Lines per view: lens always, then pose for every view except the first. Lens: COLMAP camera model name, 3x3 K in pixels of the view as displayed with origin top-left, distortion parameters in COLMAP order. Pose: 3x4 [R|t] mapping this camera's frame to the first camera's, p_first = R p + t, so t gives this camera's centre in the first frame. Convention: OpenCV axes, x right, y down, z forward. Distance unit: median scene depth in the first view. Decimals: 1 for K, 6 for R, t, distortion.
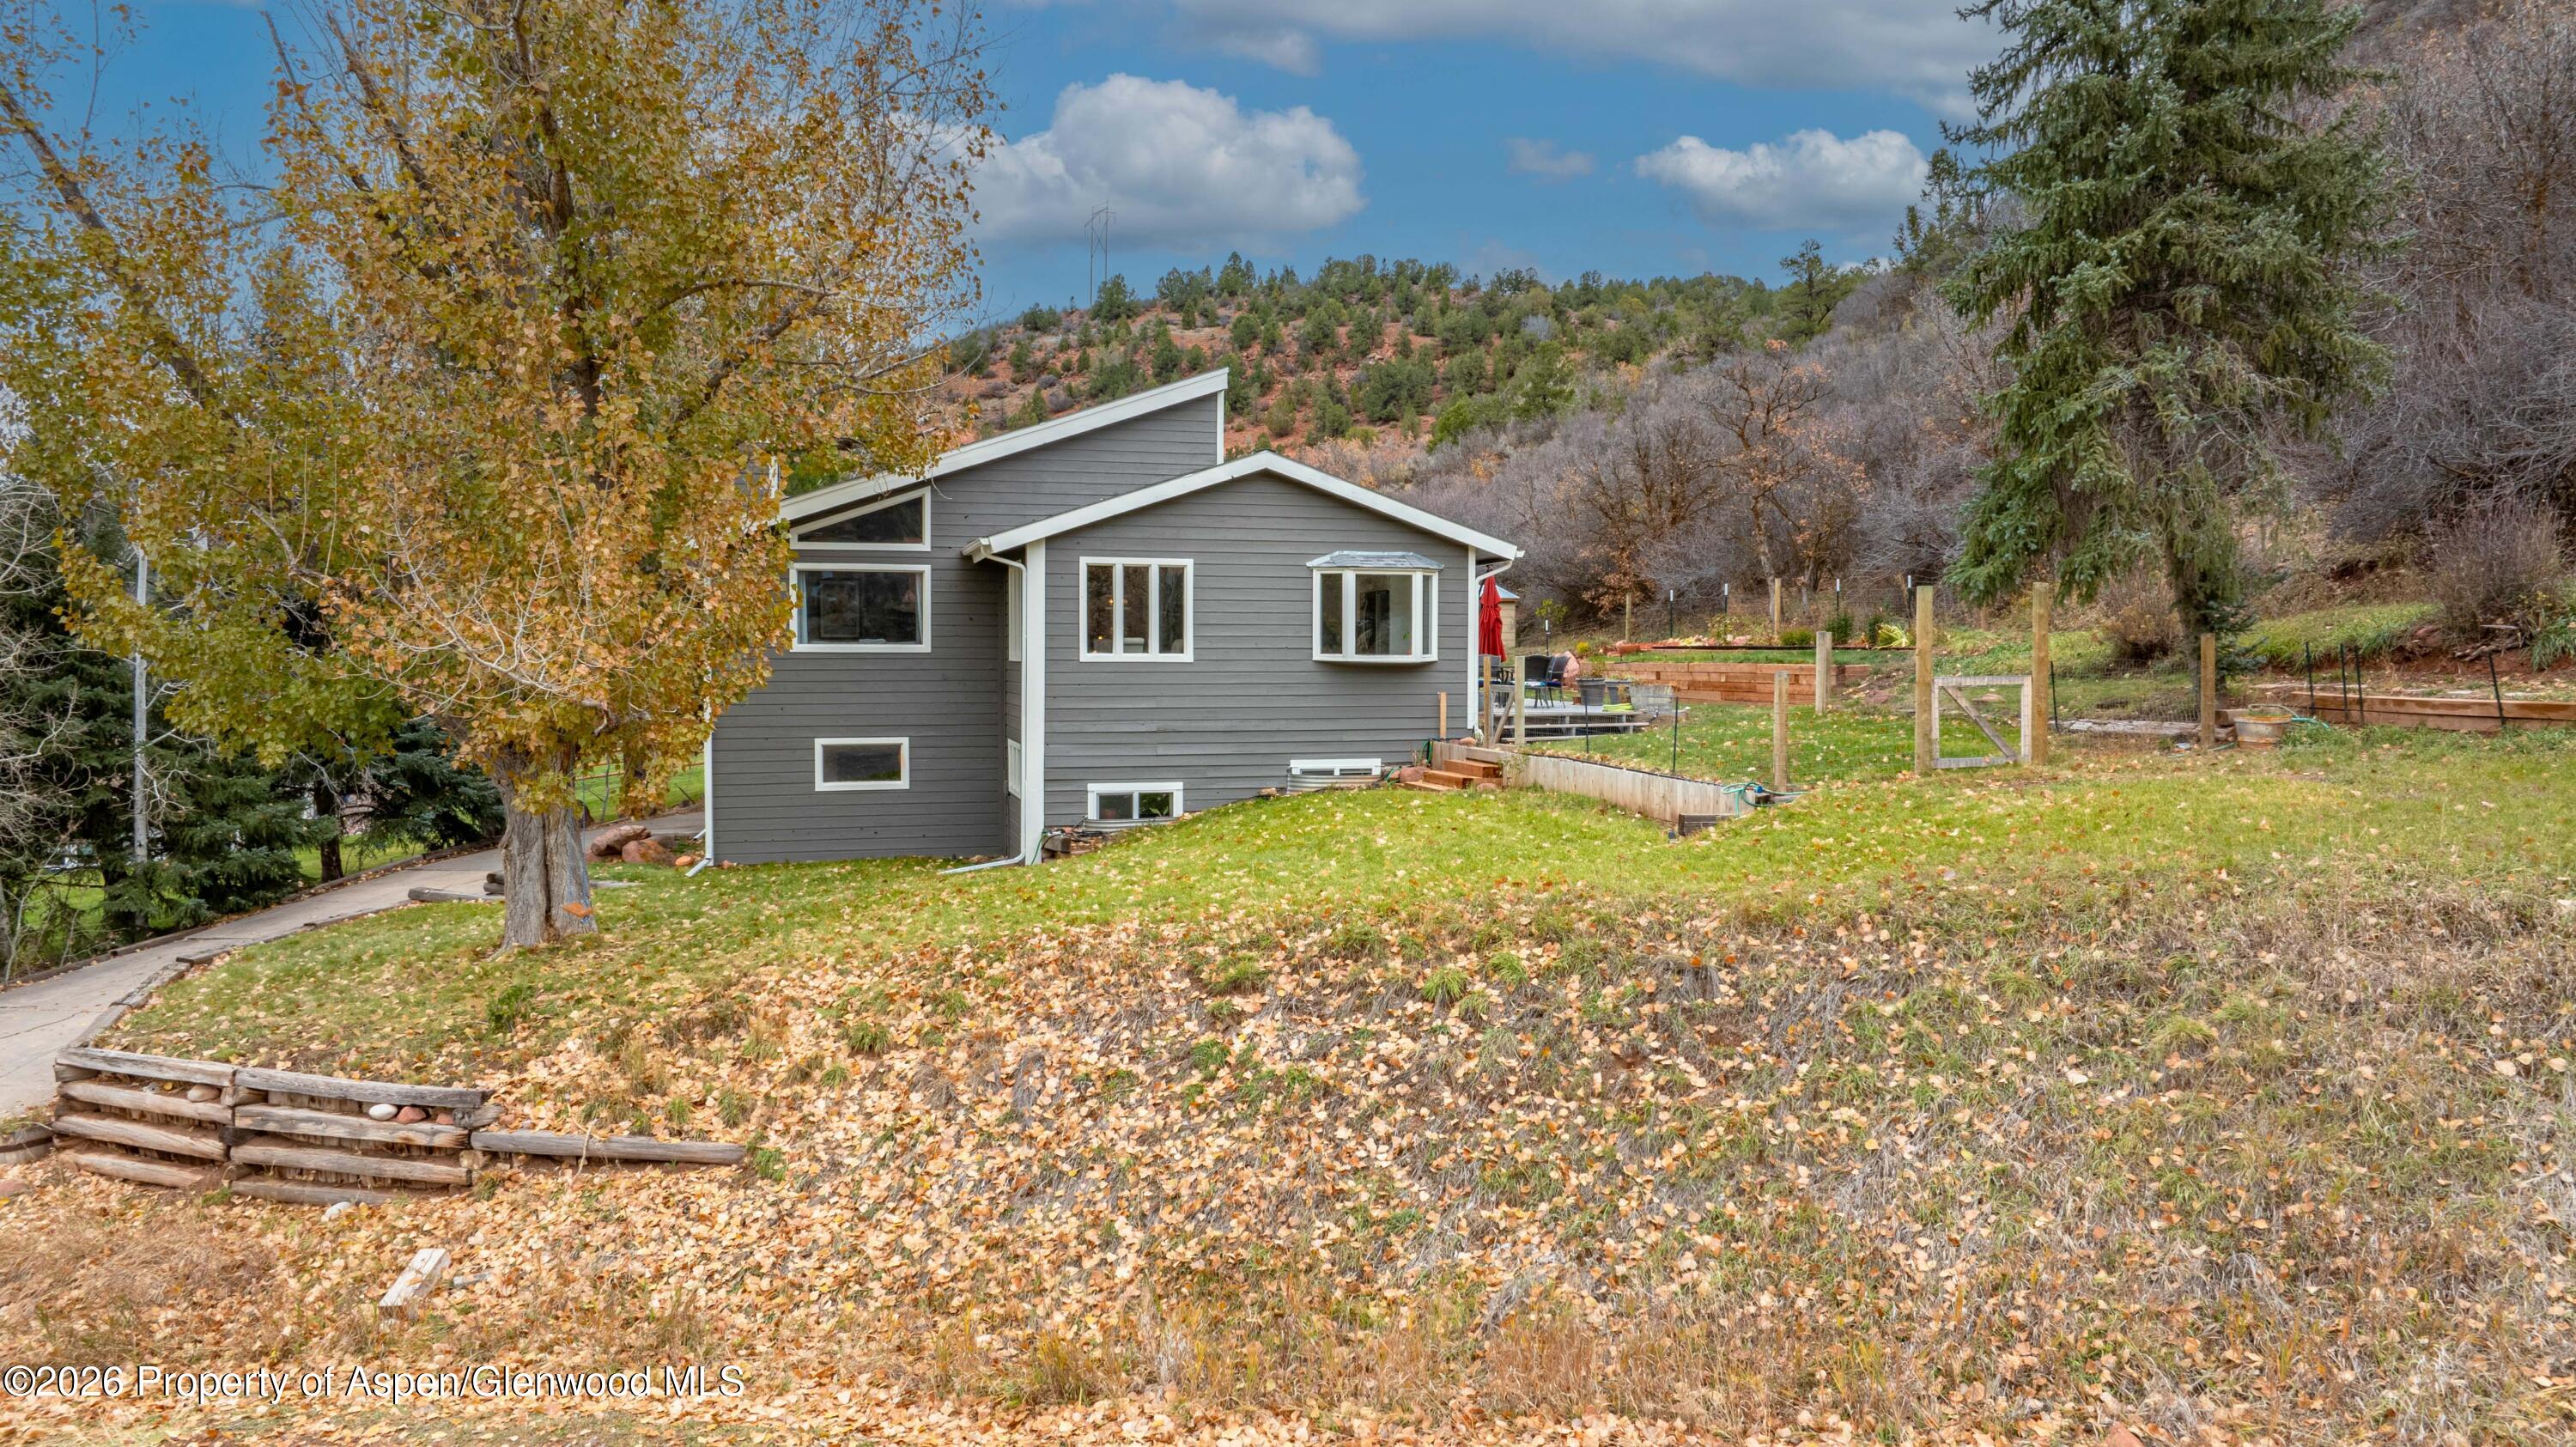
lens RADIAL K [[1835.3, 0, 1288.0], [0, 1835.3, 723.5], [0, 0, 1]] dist [-0.019248, 0.004361]
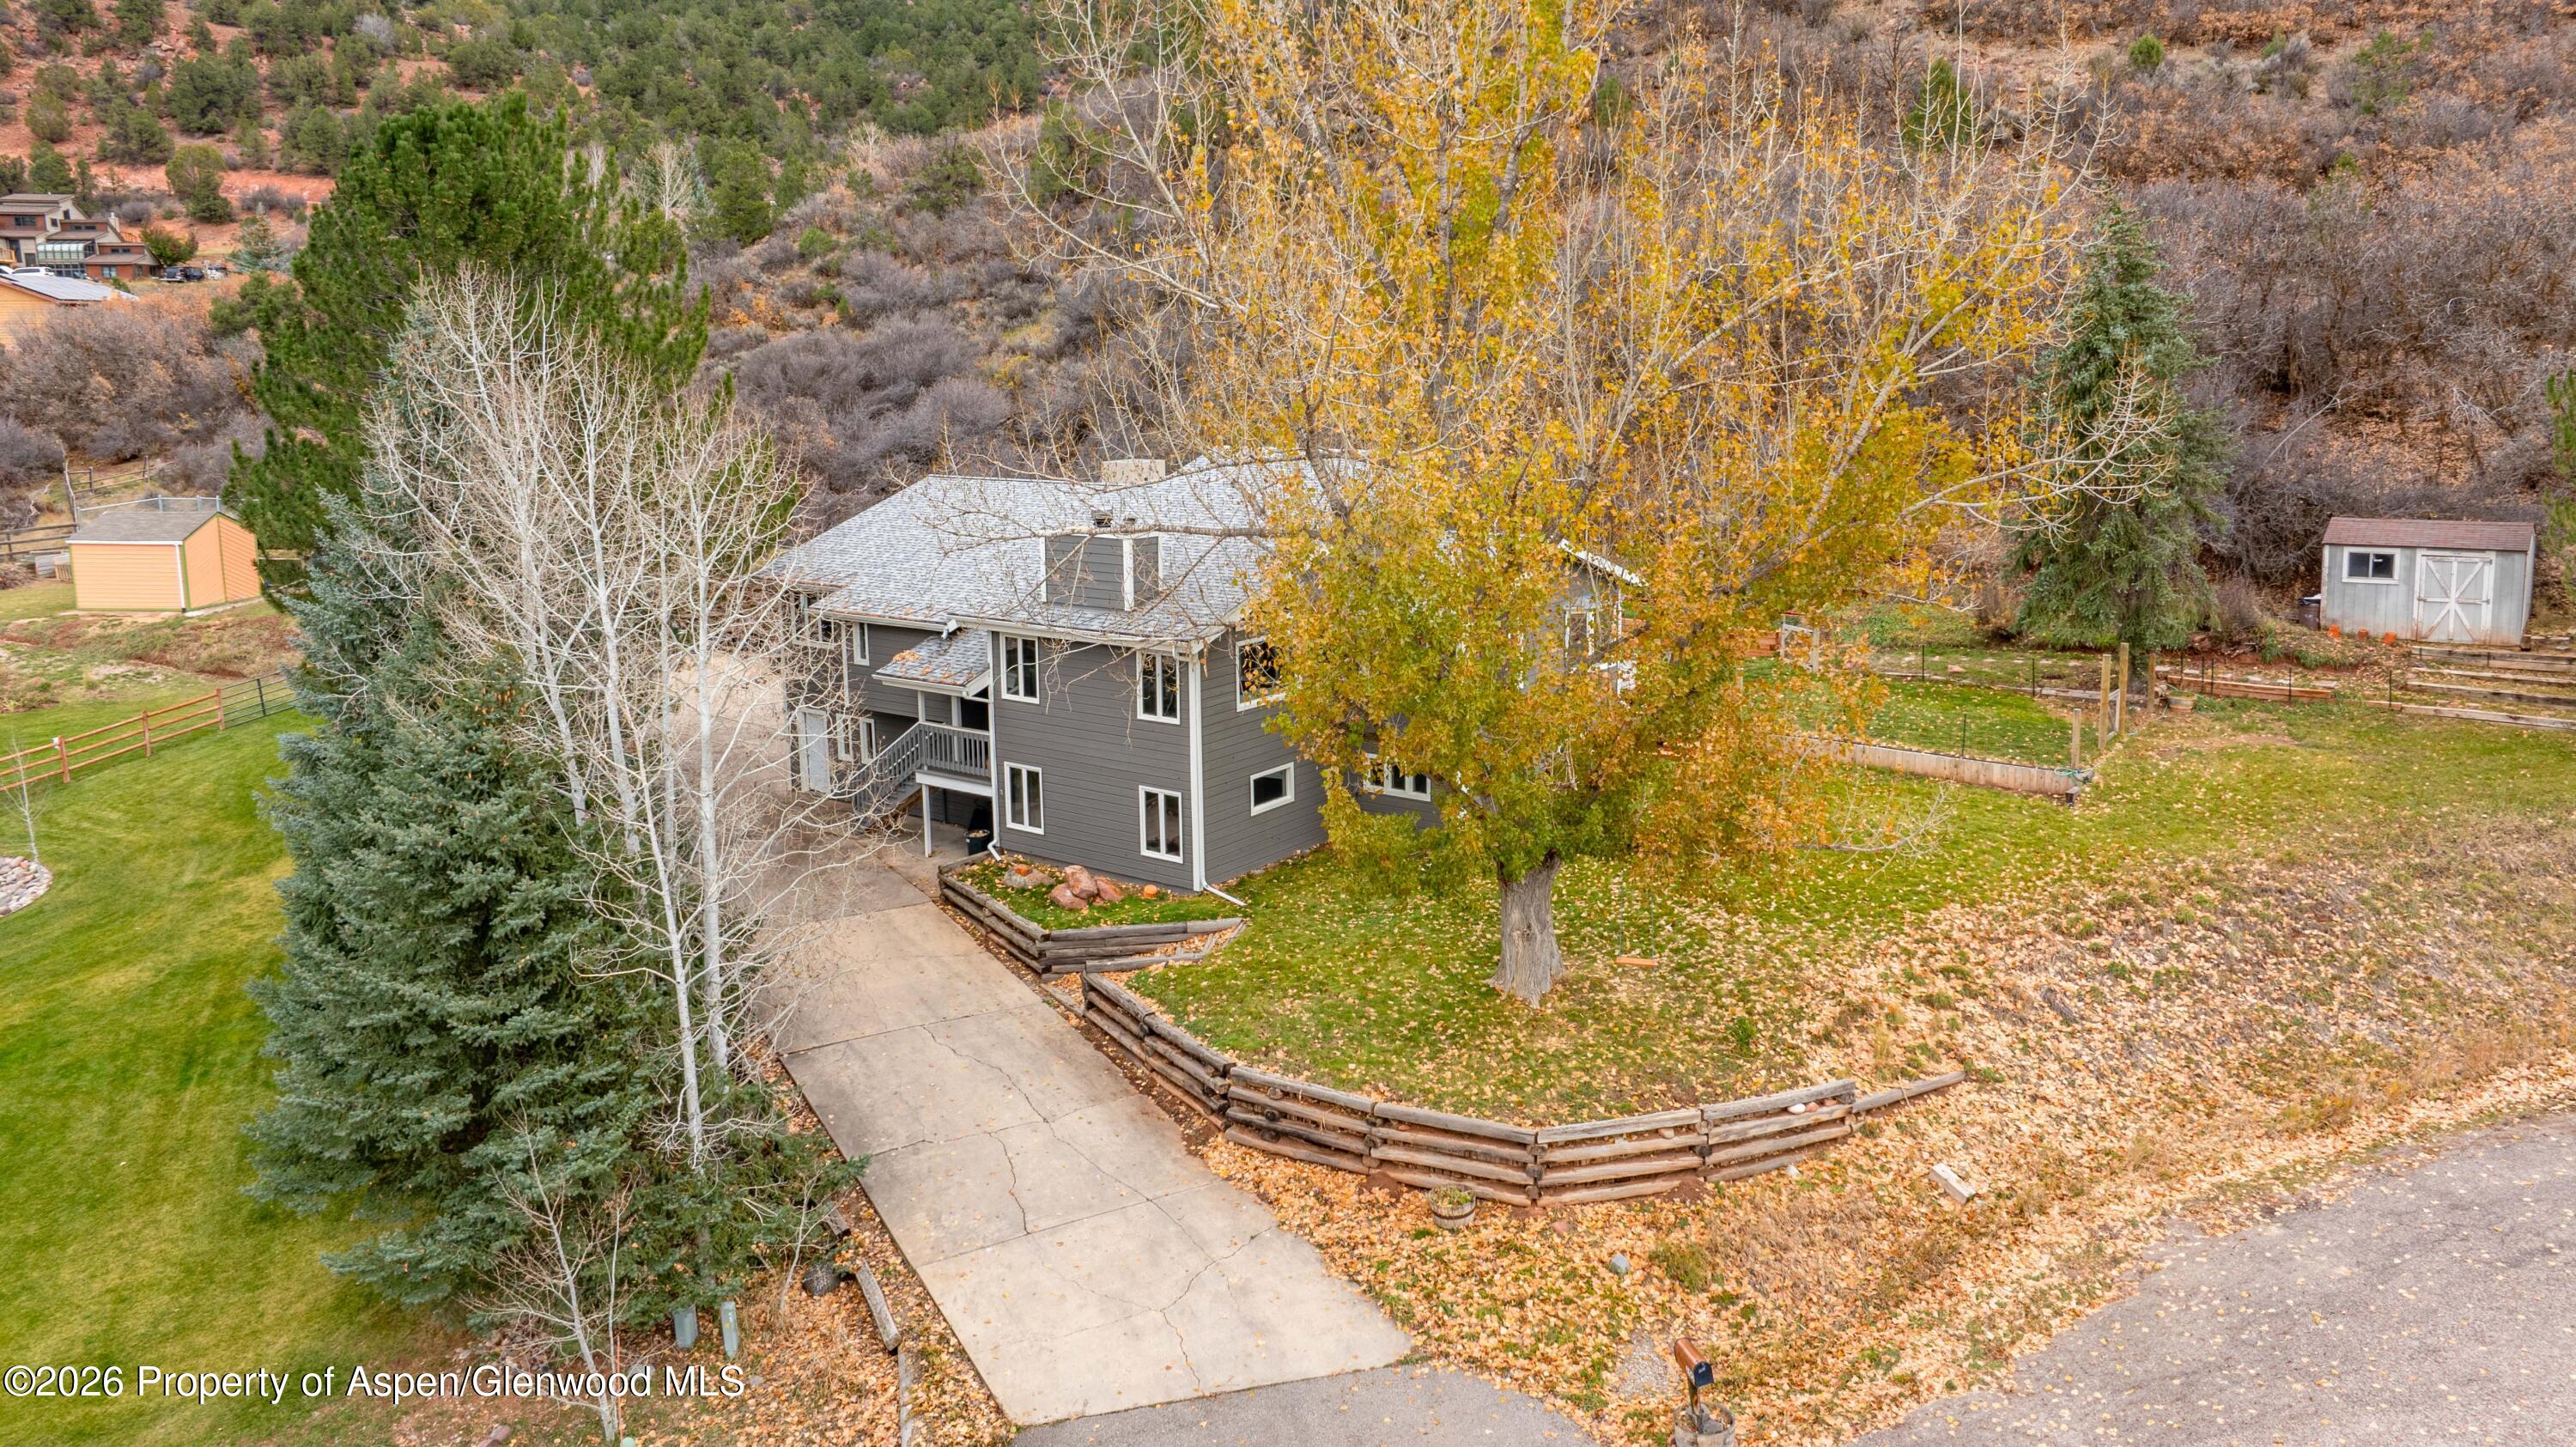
lens RADIAL K [[1886.5, 0, 1280.2], [0, 1886.5, 635.9], [0, 0, 1]] dist [-0.001747, 0.003409]
pose [[0.774018, -0.114789, 0.622671, -1.120781], [0.038410, 0.990130, 0.134783, -0.282290], [-0.631997, -0.080408, 0.770788, -0.014172]]
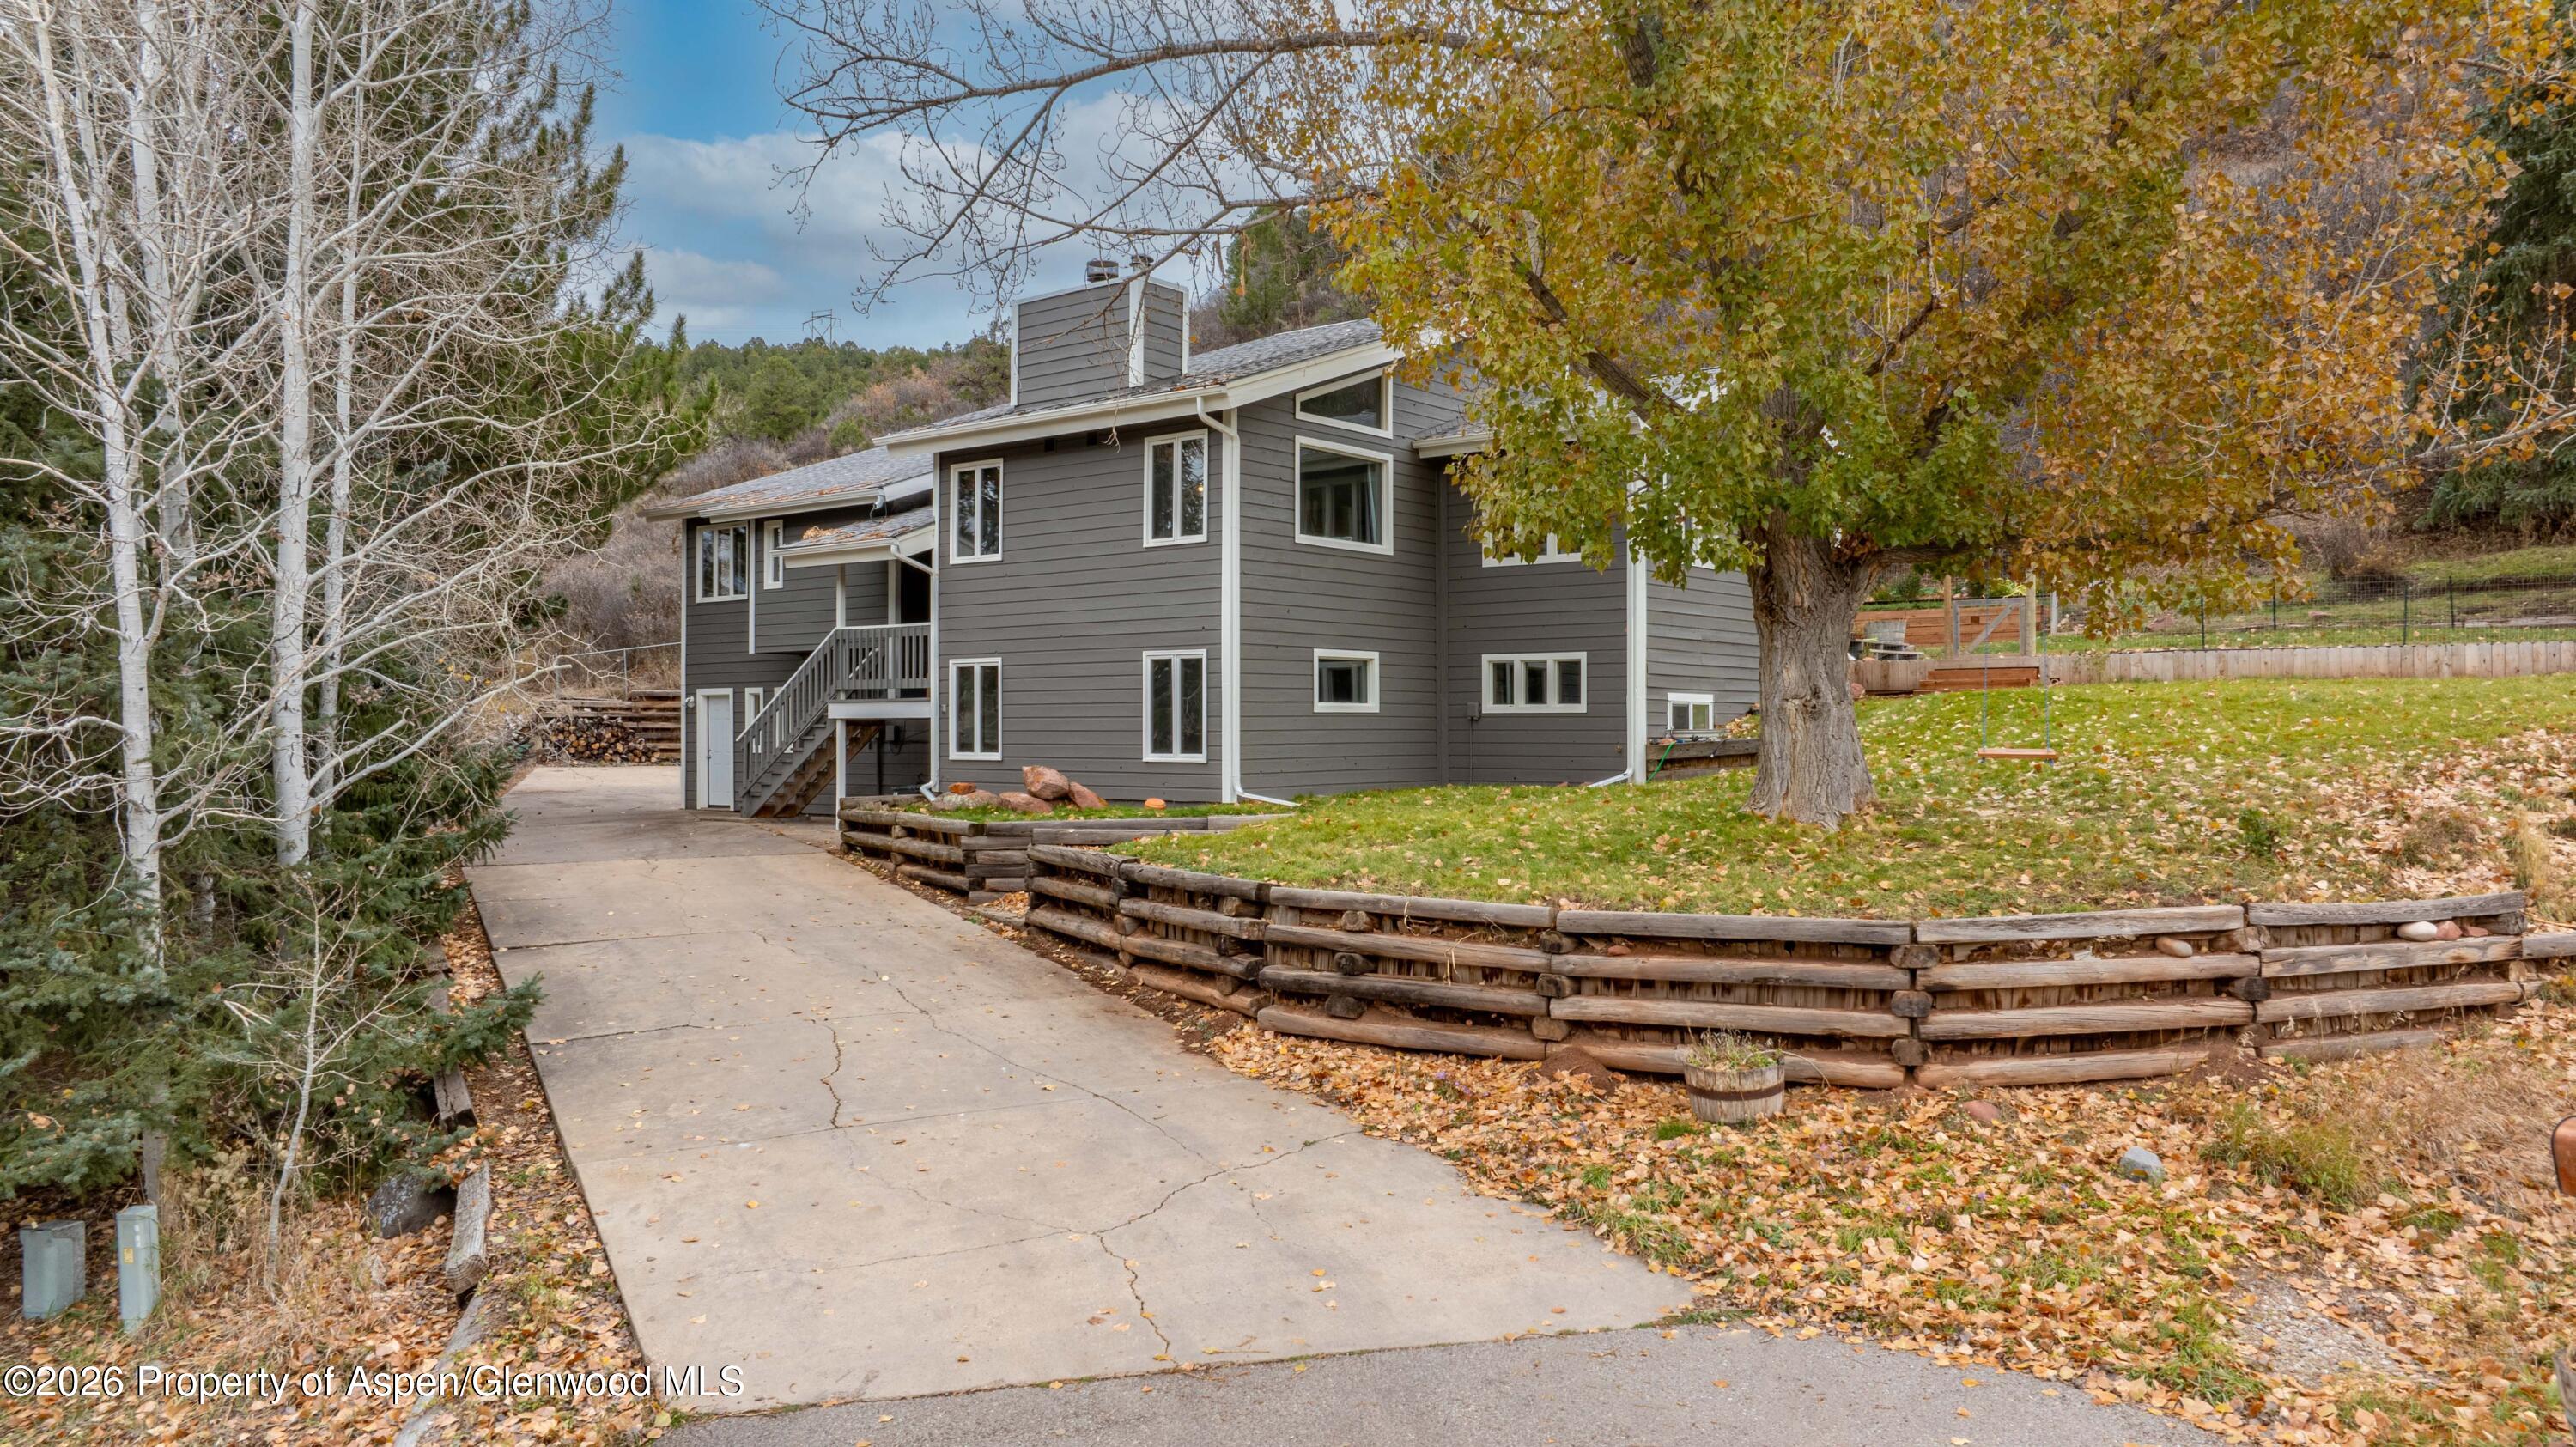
lens RADIAL K [[1835.3, 0, 1288.0], [0, 1835.3, 723.5], [0, 0, 1]] dist [-0.019248, 0.004361]
pose [[0.792716, 0.005509, 0.609566, -0.829831], [0.022365, 0.999023, -0.038113, 0.079514], [-0.609181, 0.043846, 0.791818, 0.375876]]
